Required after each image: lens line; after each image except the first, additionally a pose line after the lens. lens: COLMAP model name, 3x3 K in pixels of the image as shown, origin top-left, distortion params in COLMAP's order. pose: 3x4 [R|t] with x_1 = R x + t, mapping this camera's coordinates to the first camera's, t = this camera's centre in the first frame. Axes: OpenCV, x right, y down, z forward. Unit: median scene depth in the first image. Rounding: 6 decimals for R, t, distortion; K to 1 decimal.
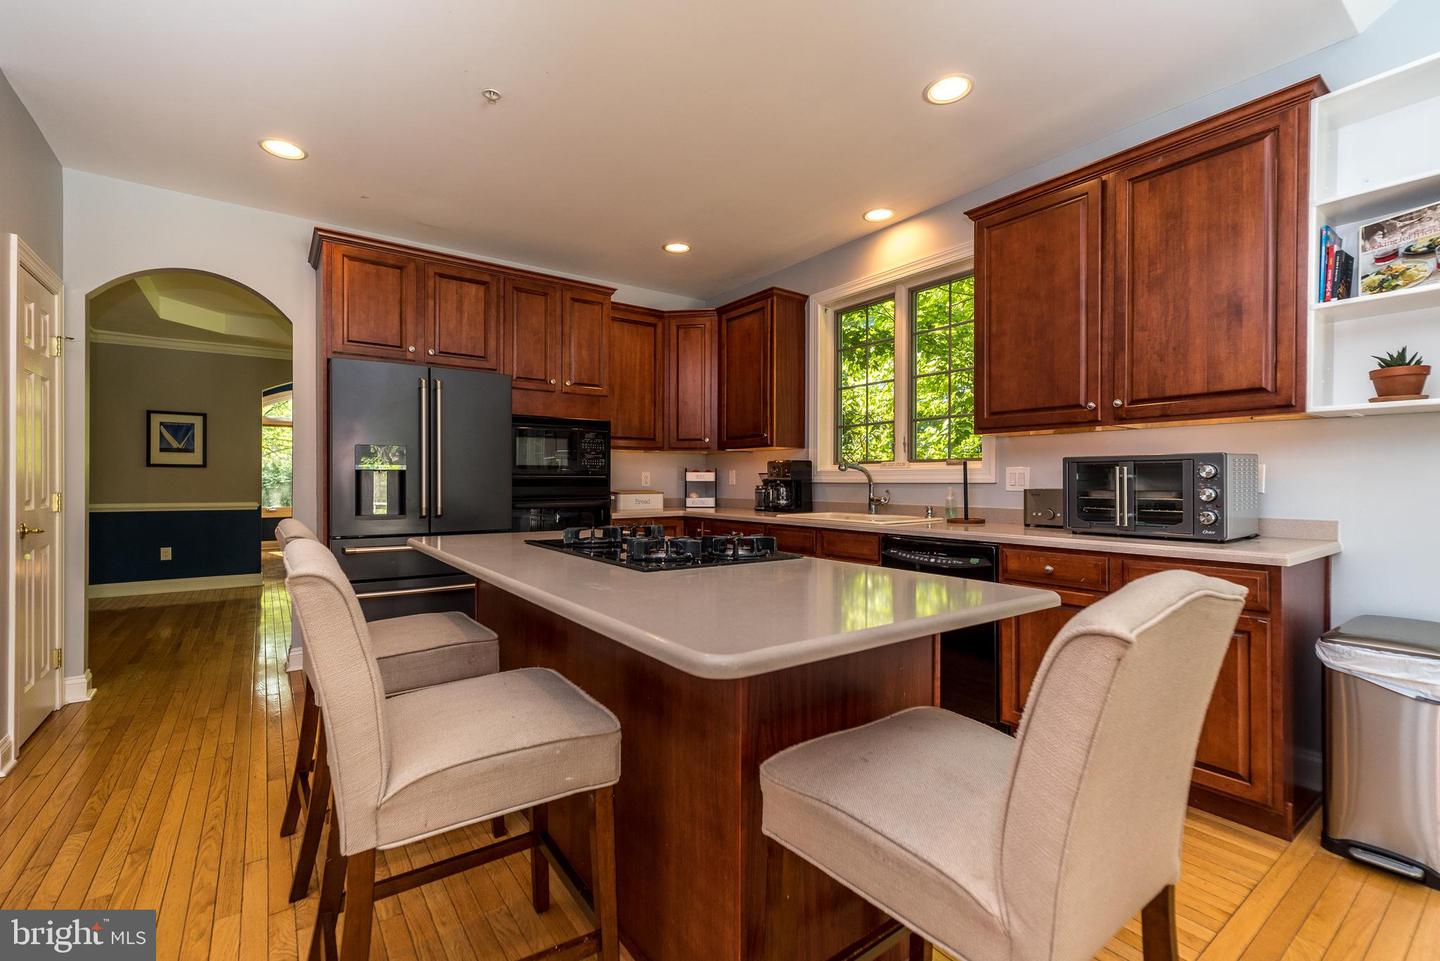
lens RADIAL K [[631.6, 0, 729.0], [0, 631.6, 469.8], [0, 0, 1]] dist [0.008045, -0.002562]
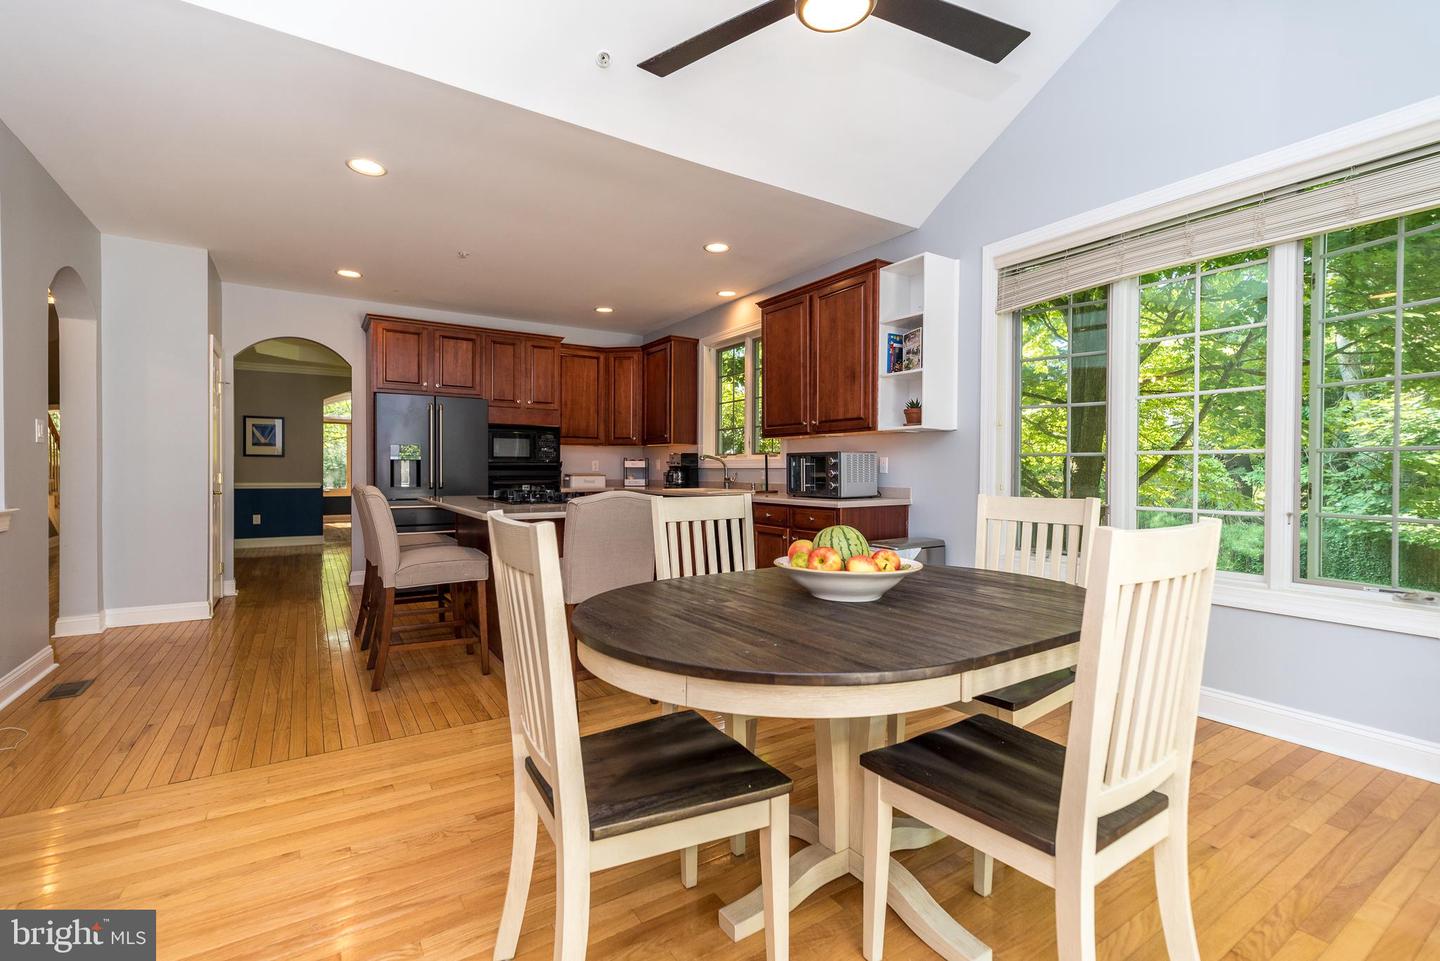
lens RADIAL K [[631.6, 0, 744.2], [0, 631.6, 459.9], [0, 0, 1]] dist [0.008045, -0.002562]
pose [[0.999550, 0.001121, -0.029970, 0.308469], [-0.000999, 0.999991, 0.004090, -0.005391], [0.029974, -0.004058, 0.999542, -0.503663]]
